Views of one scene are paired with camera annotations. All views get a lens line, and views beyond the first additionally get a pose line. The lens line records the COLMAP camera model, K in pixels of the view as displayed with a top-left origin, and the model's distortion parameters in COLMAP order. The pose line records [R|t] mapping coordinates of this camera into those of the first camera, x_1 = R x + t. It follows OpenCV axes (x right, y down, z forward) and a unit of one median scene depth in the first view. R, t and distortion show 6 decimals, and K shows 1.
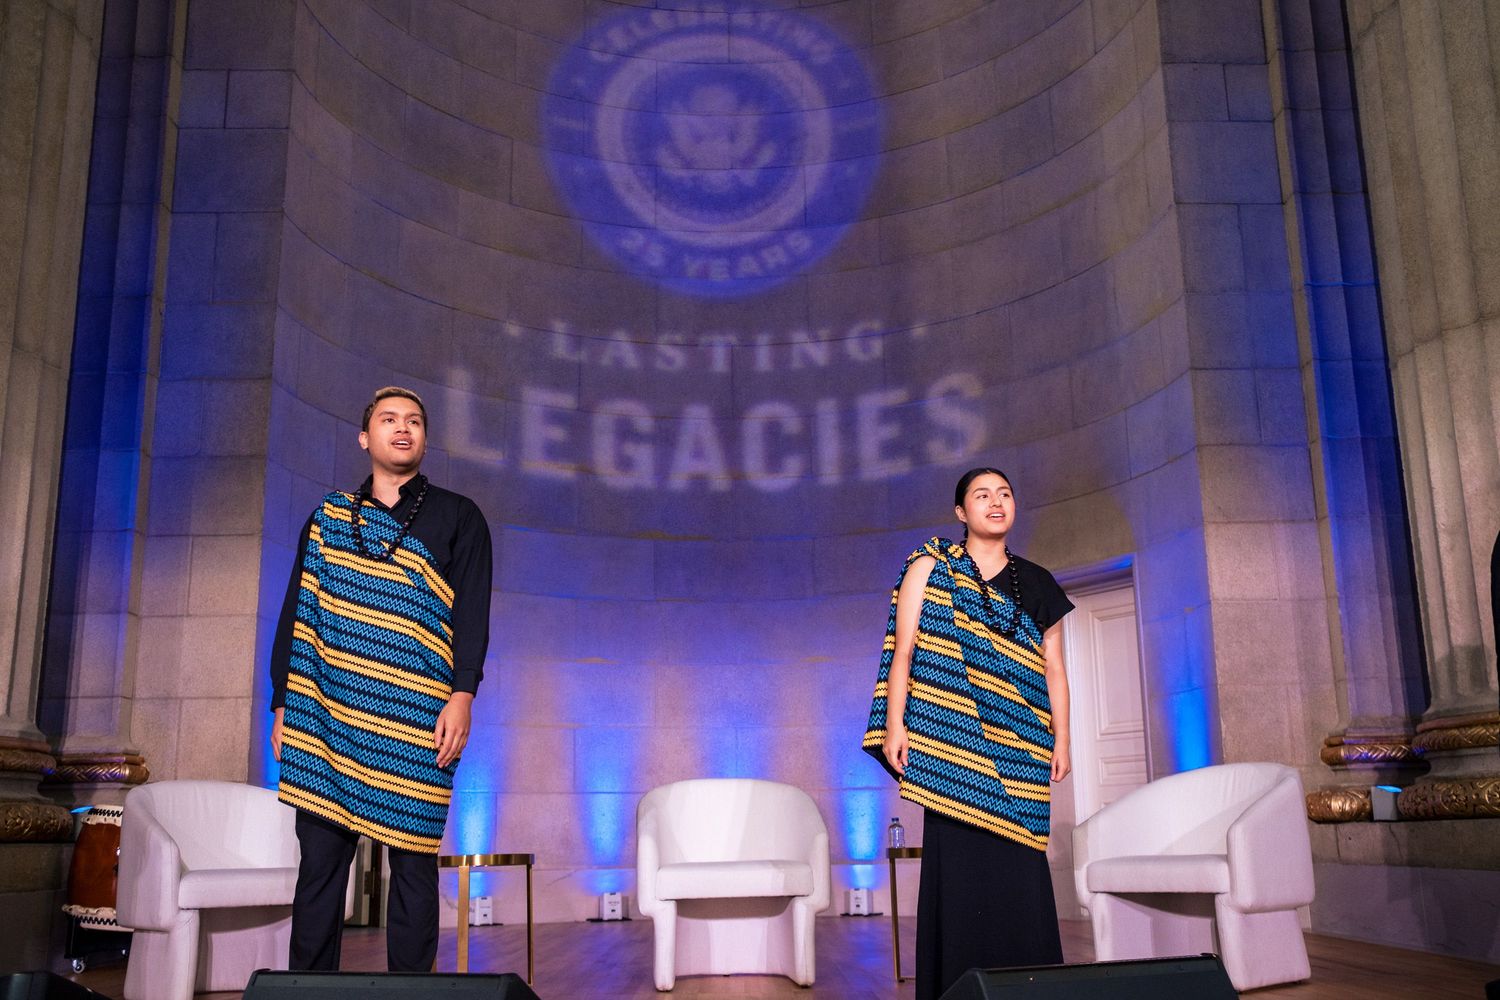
lens RADIAL K [[1455.8, 0, 748.6], [0, 1455.8, 502.9], [0, 0, 1]] dist [-0.076293, 0.178654]
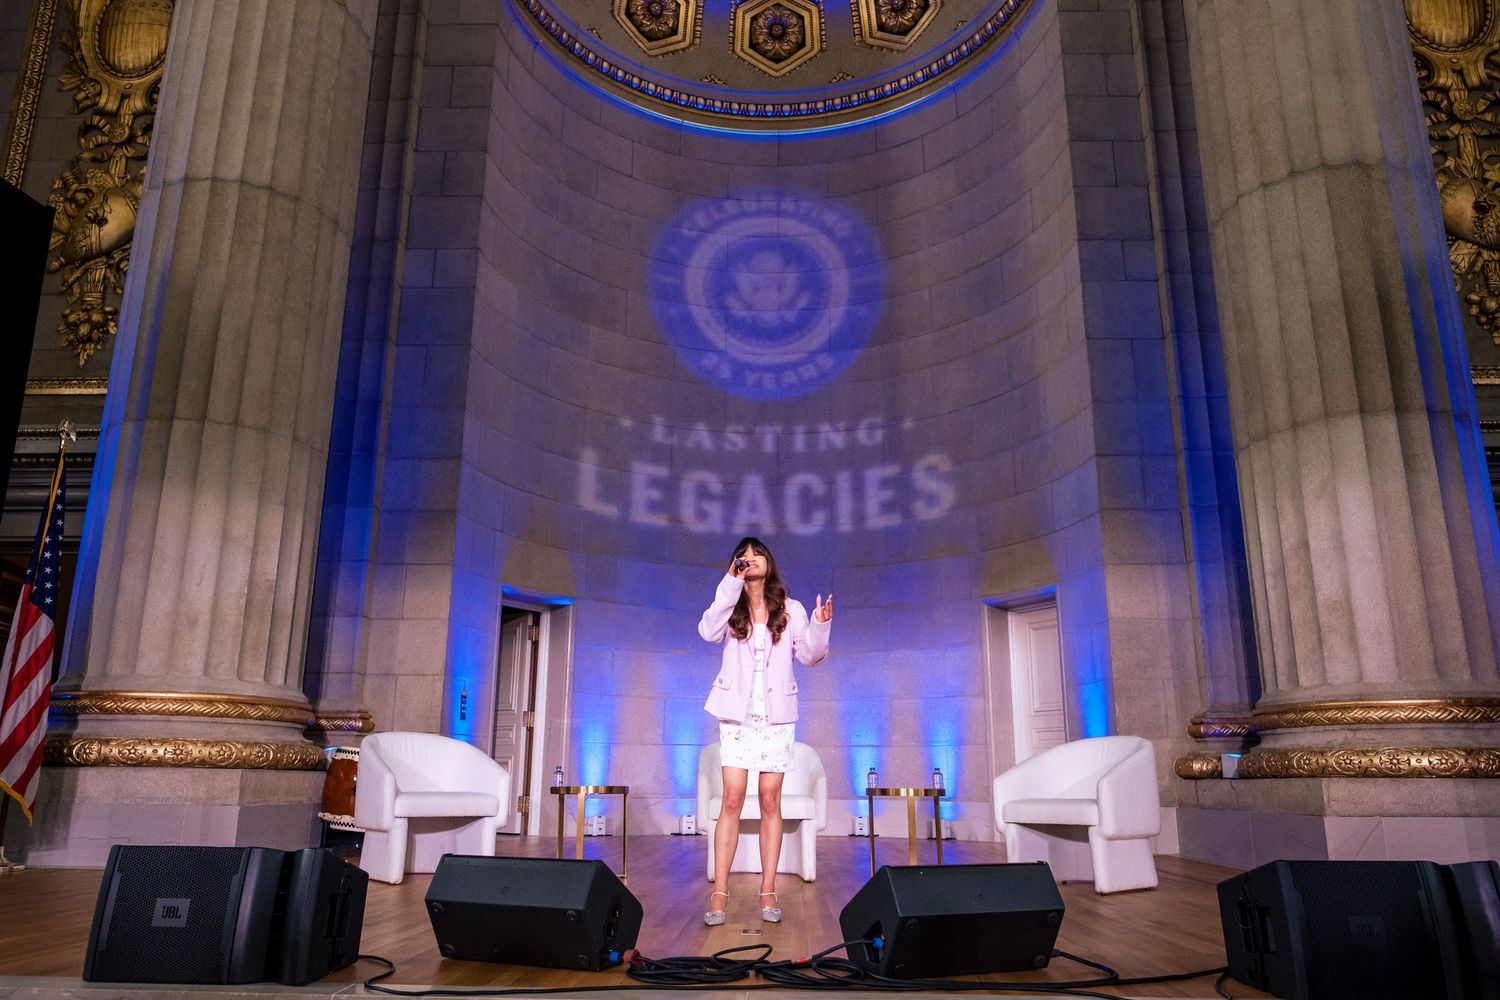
lens RADIAL K [[1051.8, 0, 736.9], [0, 1051.8, 506.2], [0, 0, 1]] dist [-0.007899, 0.000946]
pose [[0.998069, 0.008915, -0.061480, 0.013235], [-0.010515, 0.999613, -0.025762, -0.009442], [0.061226, 0.026358, 0.997776, -0.039381]]
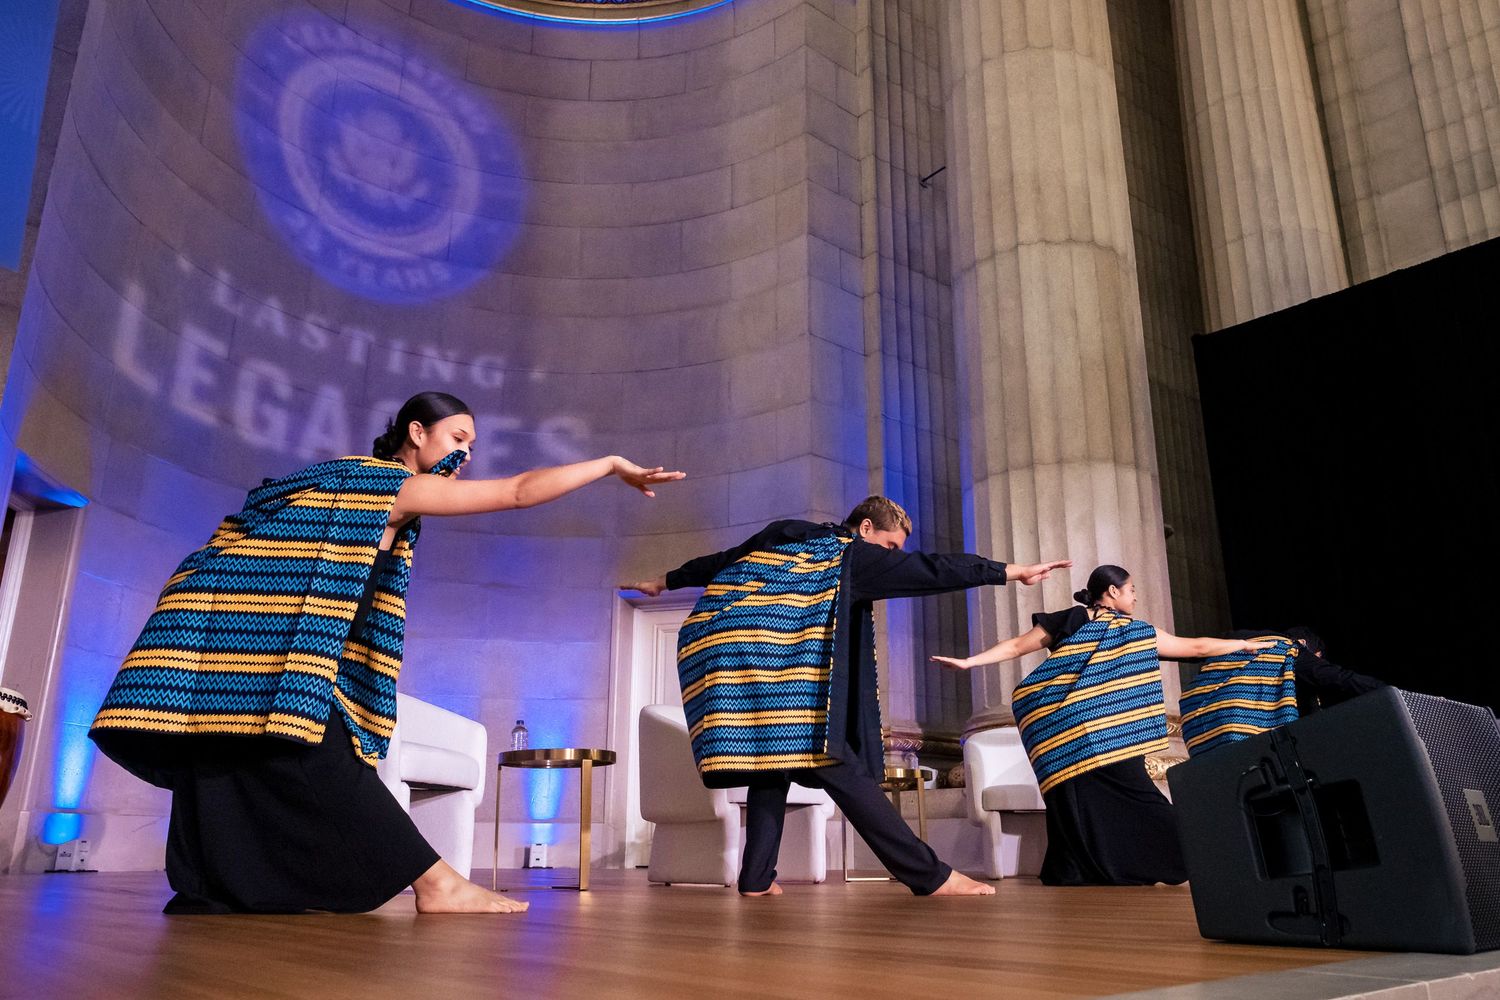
lens RADIAL K [[1147.0, 0, 765.1], [0, 1147.0, 491.9], [0, 0, 1]] dist [-0.007345, 0.002655]
pose [[0.770830, 0.206580, 0.602616, -0.288065], [-0.158705, 0.978409, -0.132397, 0.071813], [-0.616955, 0.006417, 0.786972, 0.137026]]
